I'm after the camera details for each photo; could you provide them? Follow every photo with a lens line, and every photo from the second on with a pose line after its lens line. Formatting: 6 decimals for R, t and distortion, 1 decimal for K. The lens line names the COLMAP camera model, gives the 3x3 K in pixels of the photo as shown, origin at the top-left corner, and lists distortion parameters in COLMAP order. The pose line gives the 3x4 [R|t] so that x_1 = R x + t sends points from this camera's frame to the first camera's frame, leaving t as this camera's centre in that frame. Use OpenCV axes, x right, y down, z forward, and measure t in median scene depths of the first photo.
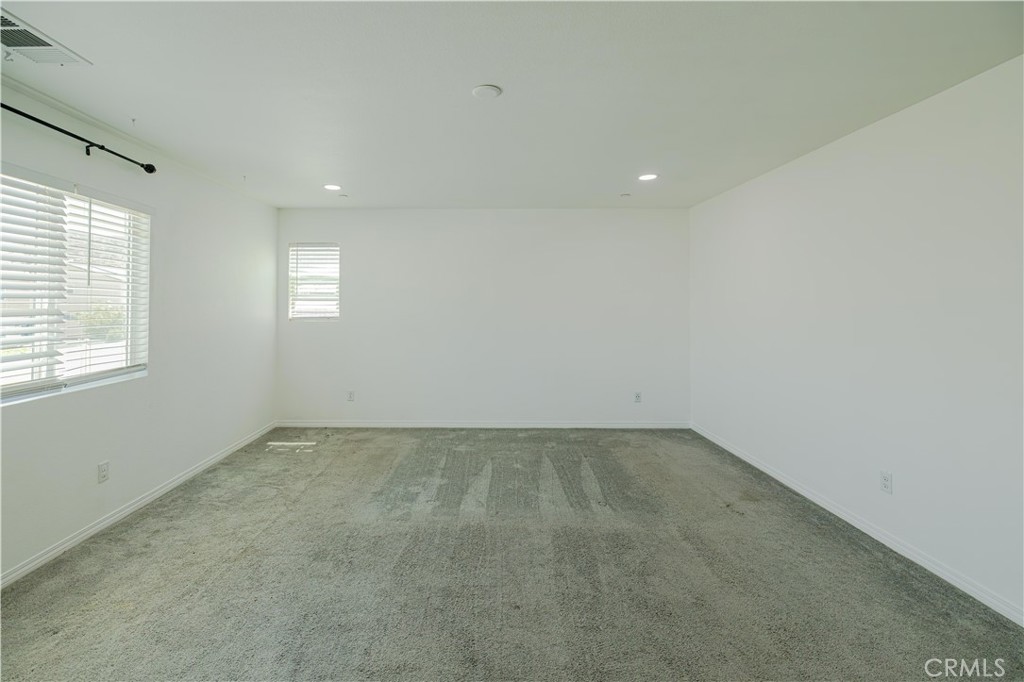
lens RADIAL K [[446.6, 0, 510.4], [0, 446.6, 304.2], [0, 0, 1]] dist [0.001004, 0.000469]
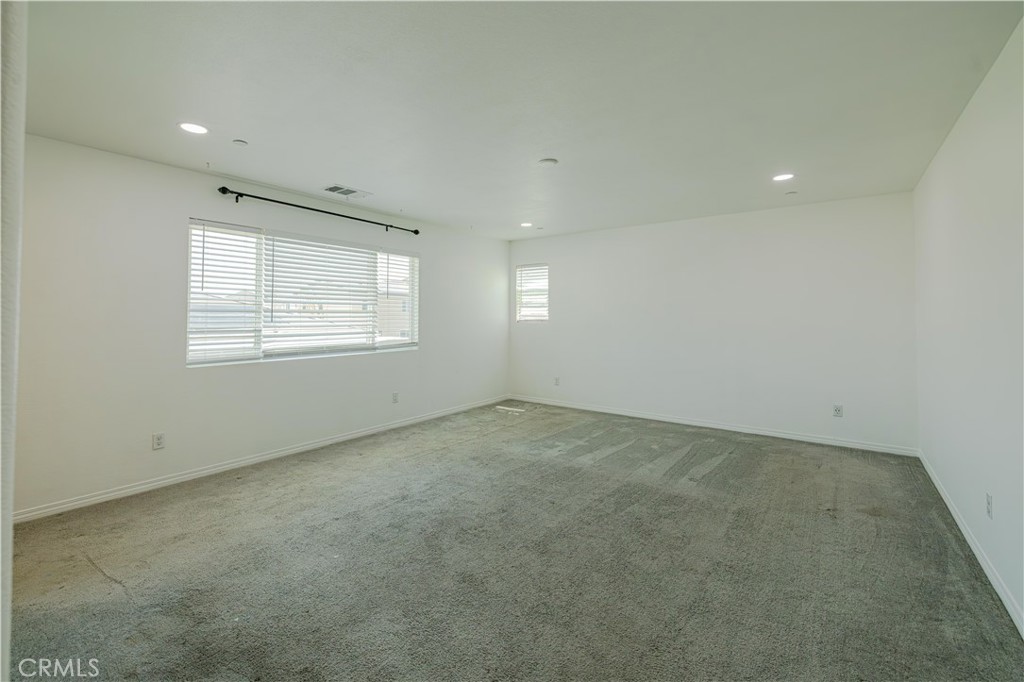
lens RADIAL K [[447.1, 0, 512.3], [0, 447.1, 311.3], [0, 0, 1]] dist [-0.001762, 0.000150]
pose [[0.808145, -0.005895, -0.588955, 0.524340], [0.001437, 0.999967, -0.008038, 0.025804], [0.588982, 0.005650, 0.808126, -0.203934]]
